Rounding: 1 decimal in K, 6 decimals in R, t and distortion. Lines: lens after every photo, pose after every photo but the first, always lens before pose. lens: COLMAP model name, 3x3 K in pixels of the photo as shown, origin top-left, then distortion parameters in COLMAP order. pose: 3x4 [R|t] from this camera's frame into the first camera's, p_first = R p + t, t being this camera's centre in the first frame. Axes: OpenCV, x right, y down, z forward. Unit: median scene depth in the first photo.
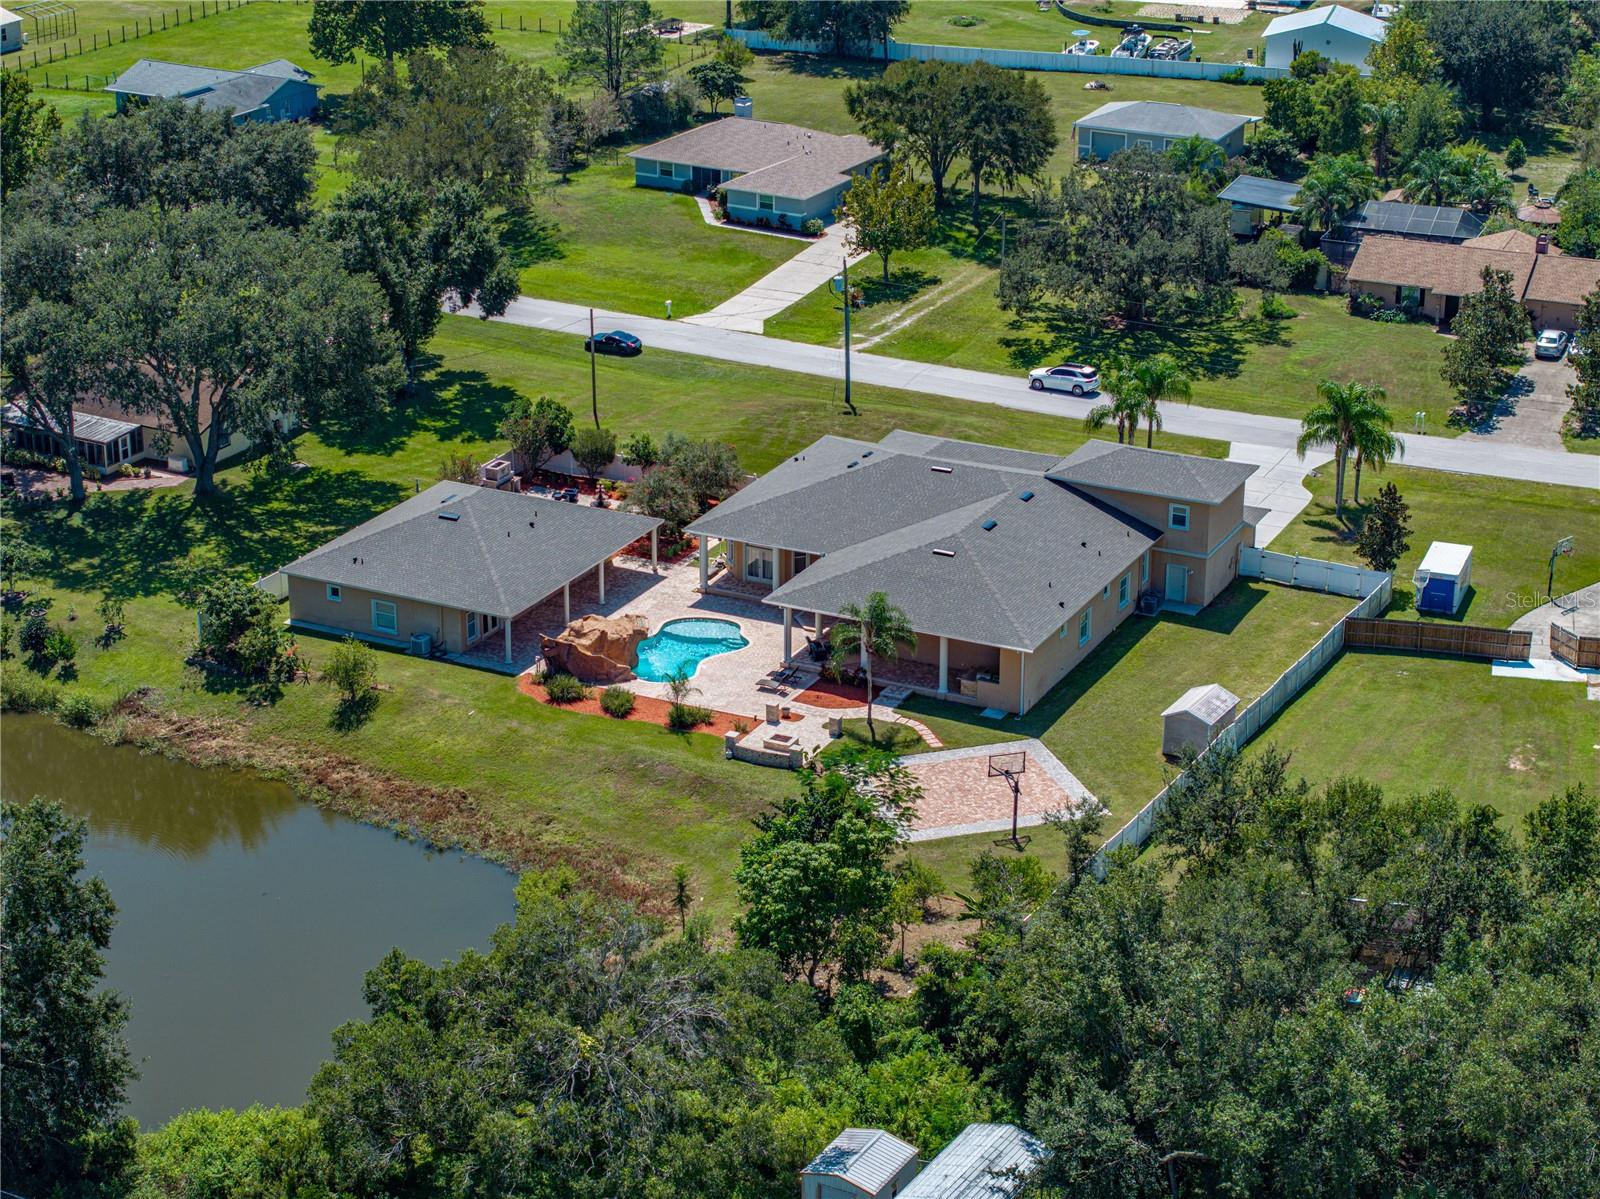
lens RADIAL K [[3366.9, 0, 799.8], [0, 3366.9, 599.1], [0, 0, 1]] dist [-0.152986, 0.000000]
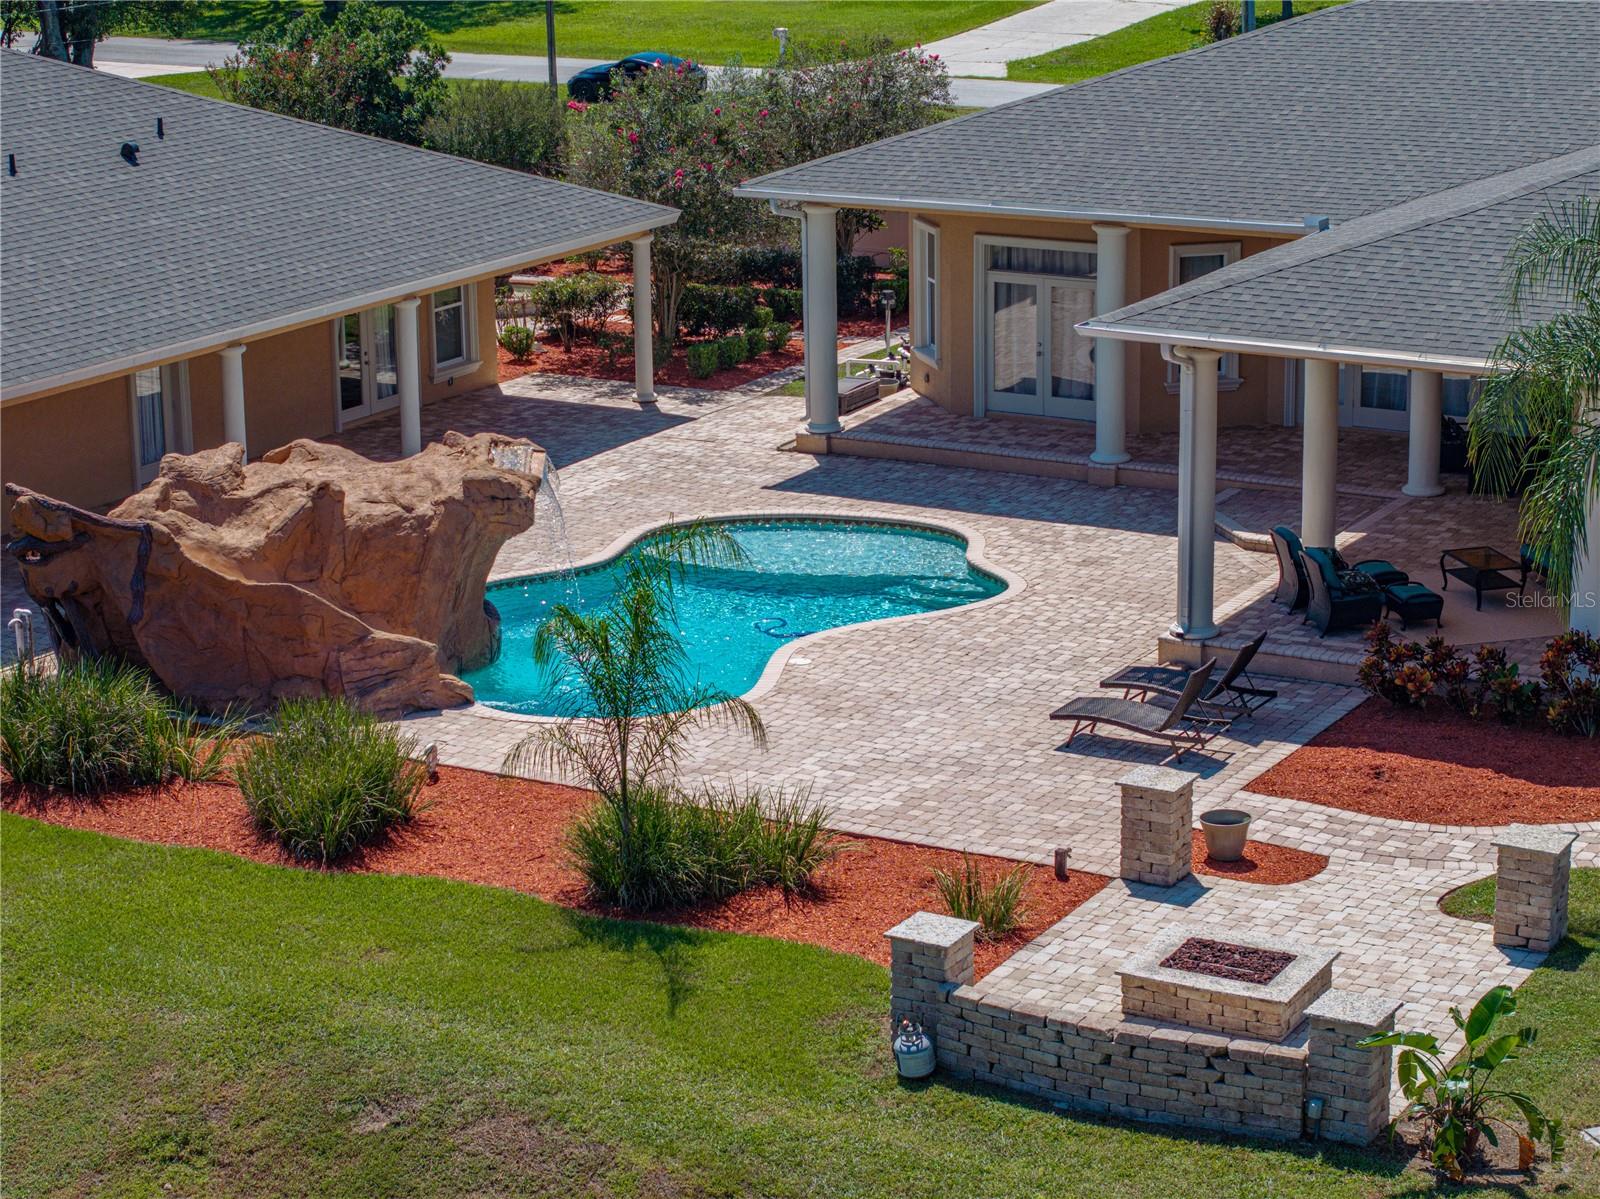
lens RADIAL K [[3366.9, 0, 799.2], [0, 3366.9, 600.7], [0, 0, 1]] dist [-0.152986, 0.000000]
pose [[0.998156, -0.004449, -0.060536, -0.016197], [-0.002262, 0.993890, -0.110348, 0.040949], [0.060657, 0.110281, 0.992048, 0.812879]]
